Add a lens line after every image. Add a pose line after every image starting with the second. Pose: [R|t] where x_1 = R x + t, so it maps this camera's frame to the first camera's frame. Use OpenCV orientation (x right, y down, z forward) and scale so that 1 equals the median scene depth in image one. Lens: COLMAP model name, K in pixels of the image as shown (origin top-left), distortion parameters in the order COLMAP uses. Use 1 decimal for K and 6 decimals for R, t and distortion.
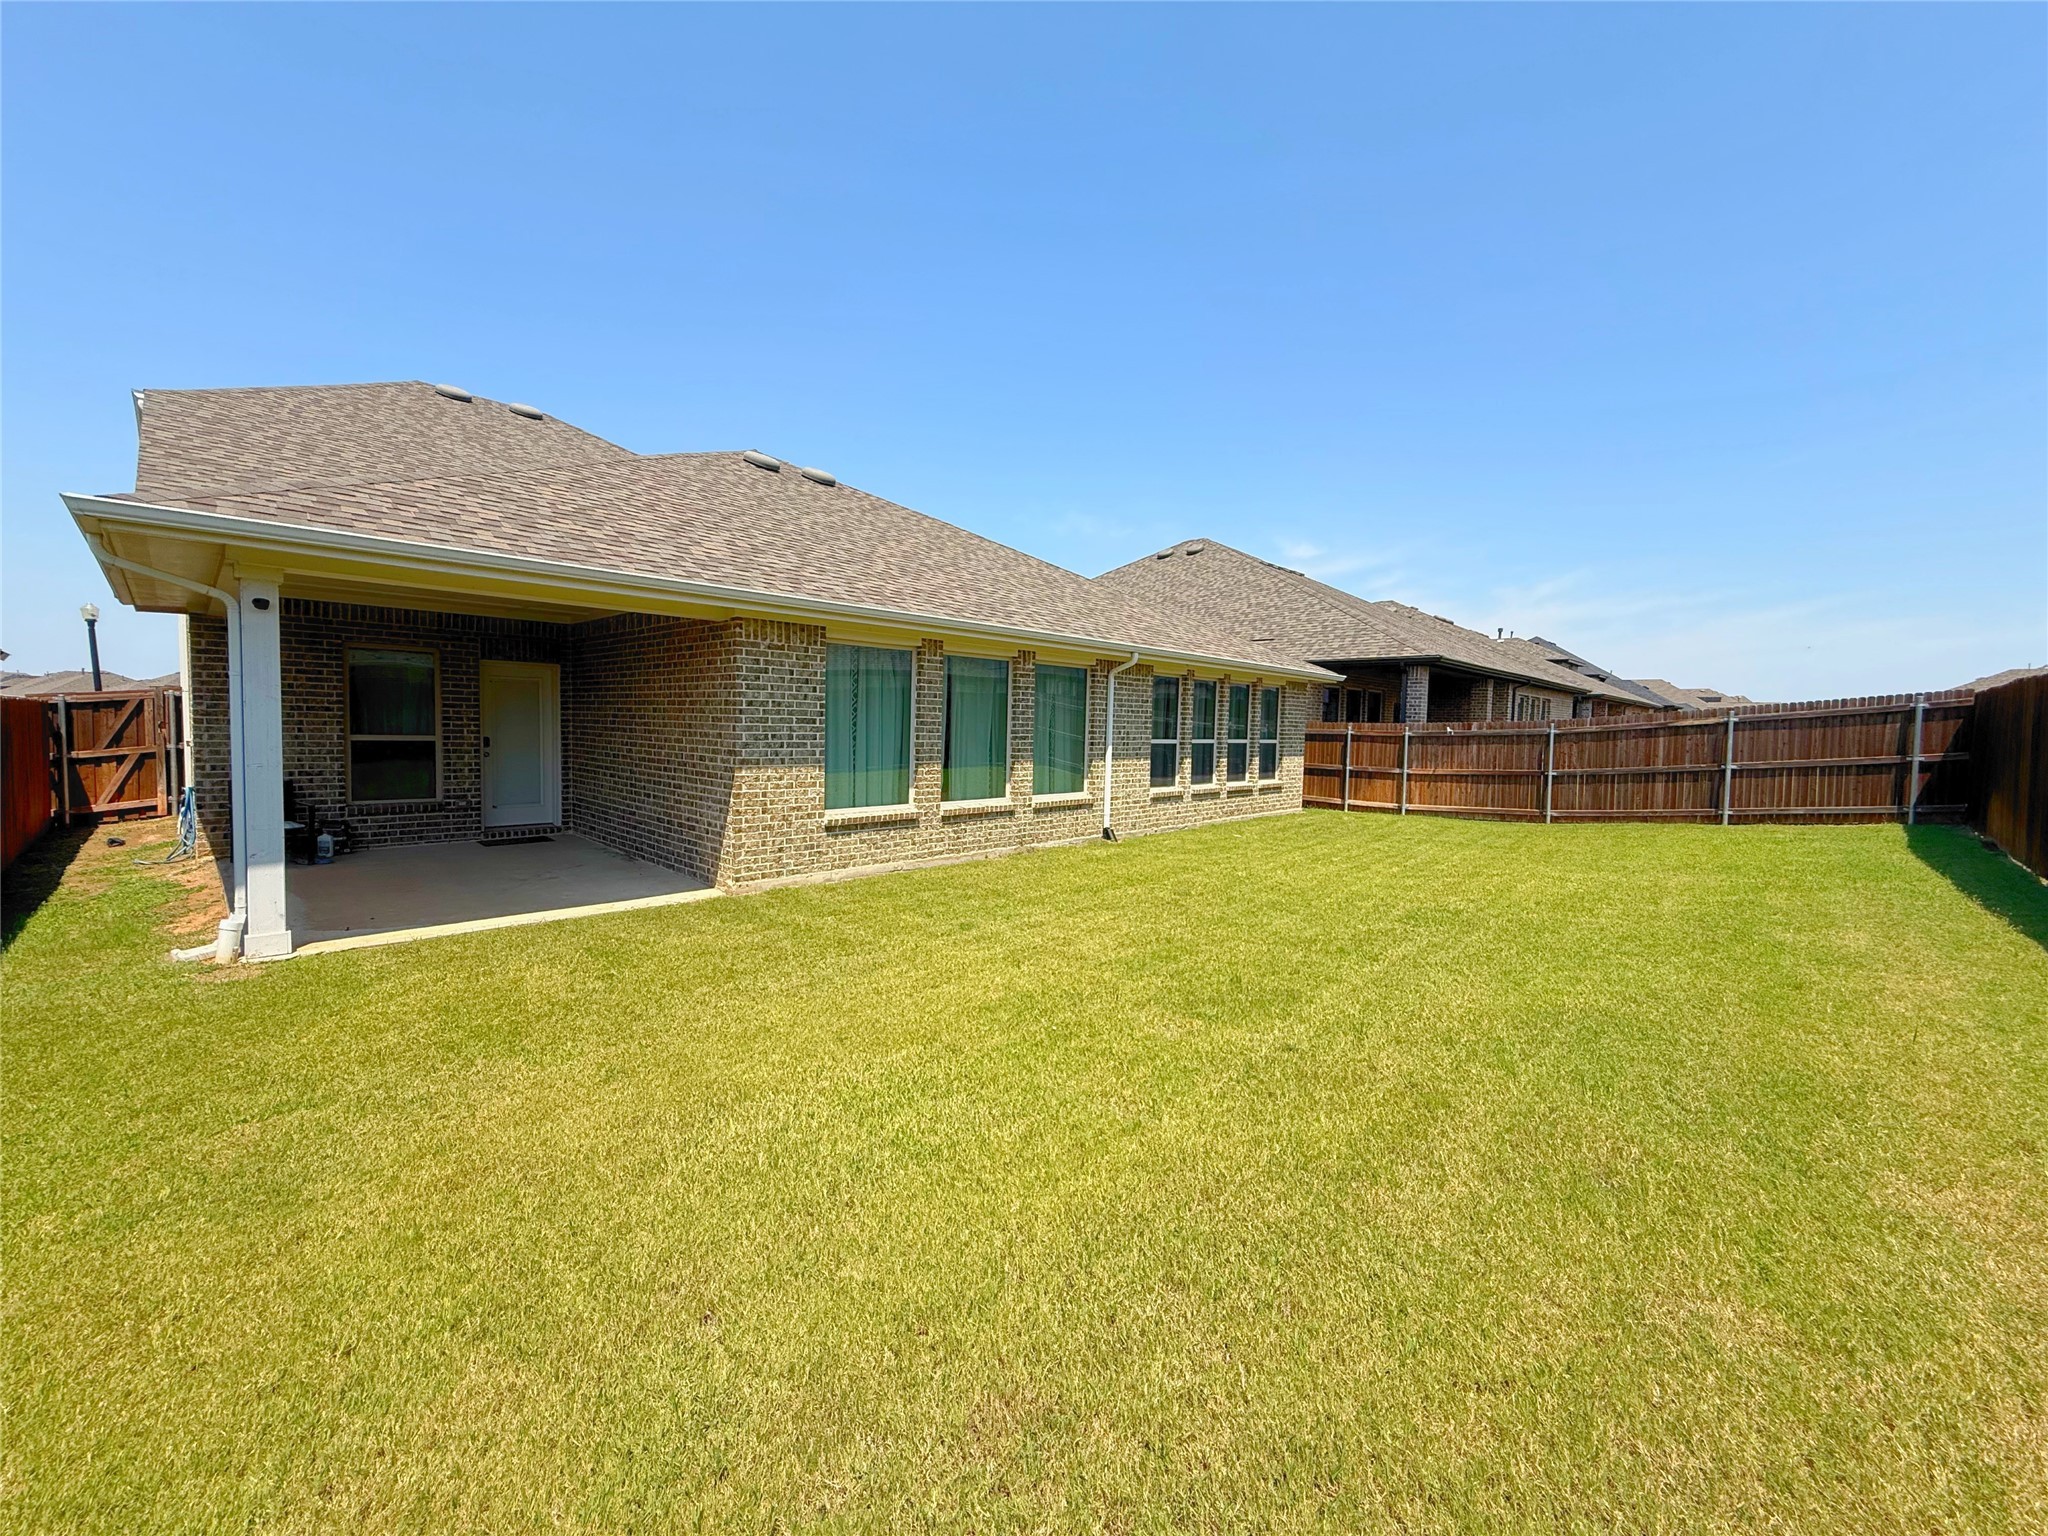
lens RADIAL K [[816.2, 0, 1019.8], [0, 816.2, 767.1], [0, 0, 1]] dist [0.001734, 0.000199]
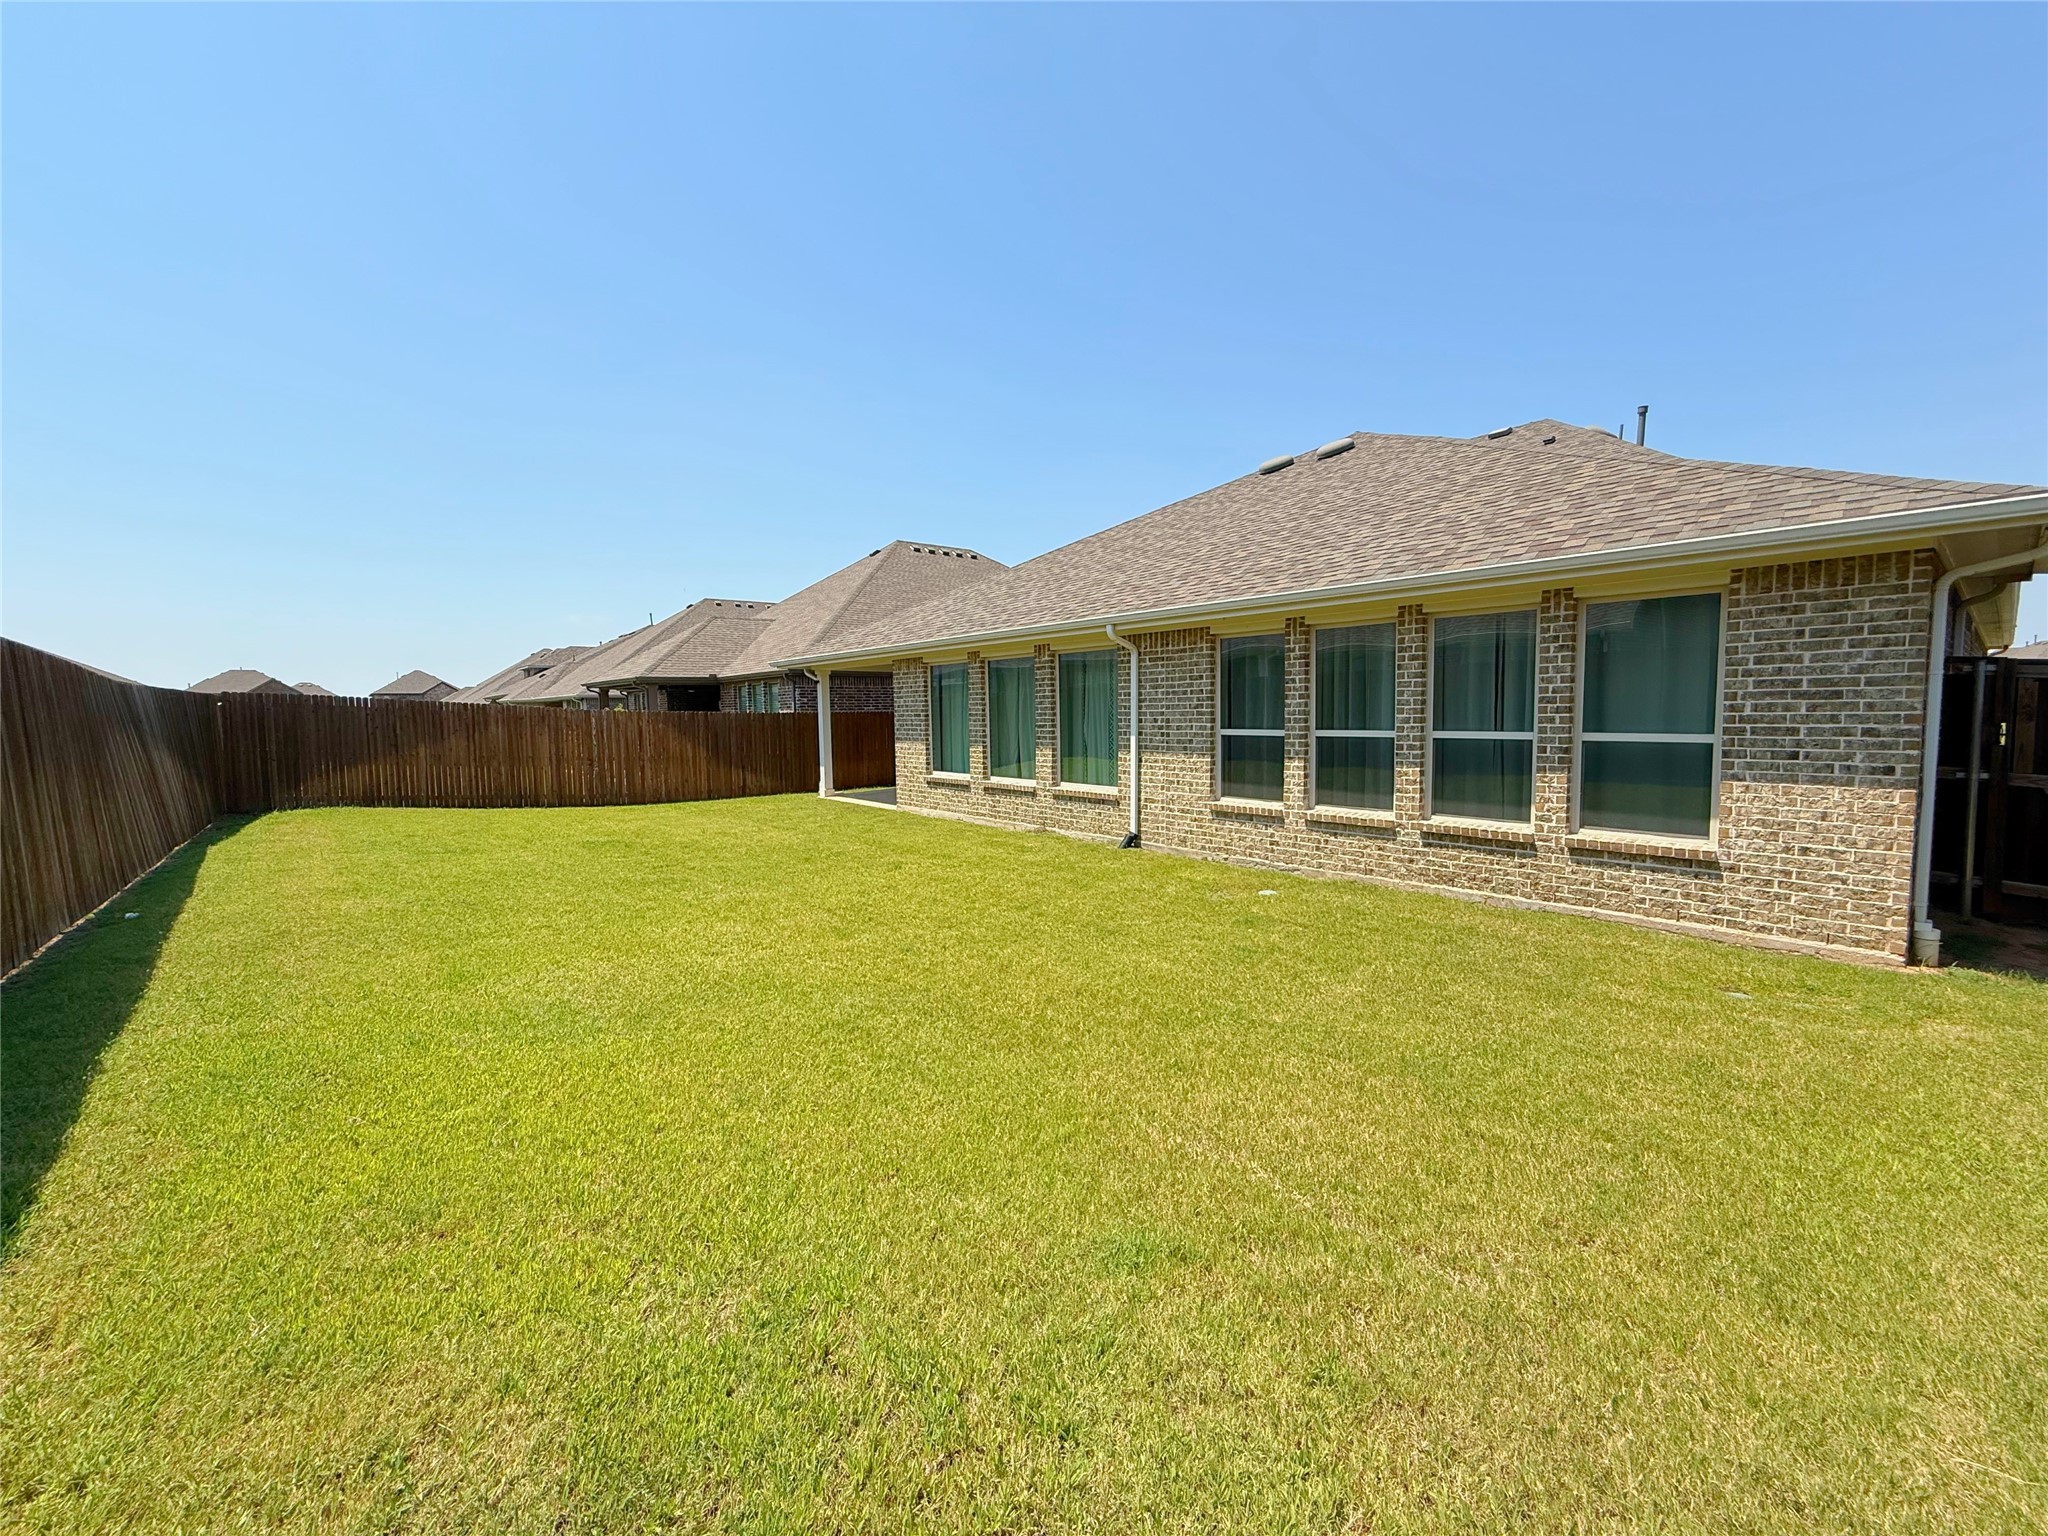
lens RADIAL K [[816.2, 0, 1019.8], [0, 816.2, 767.1], [0, 0, 1]] dist [0.001734, 0.000199]
pose [[-0.113695, 0.047298, -0.992389, 0.999027], [-0.041739, 0.997757, 0.052336, -0.034124], [0.992638, 0.047372, -0.111466, 1.019945]]
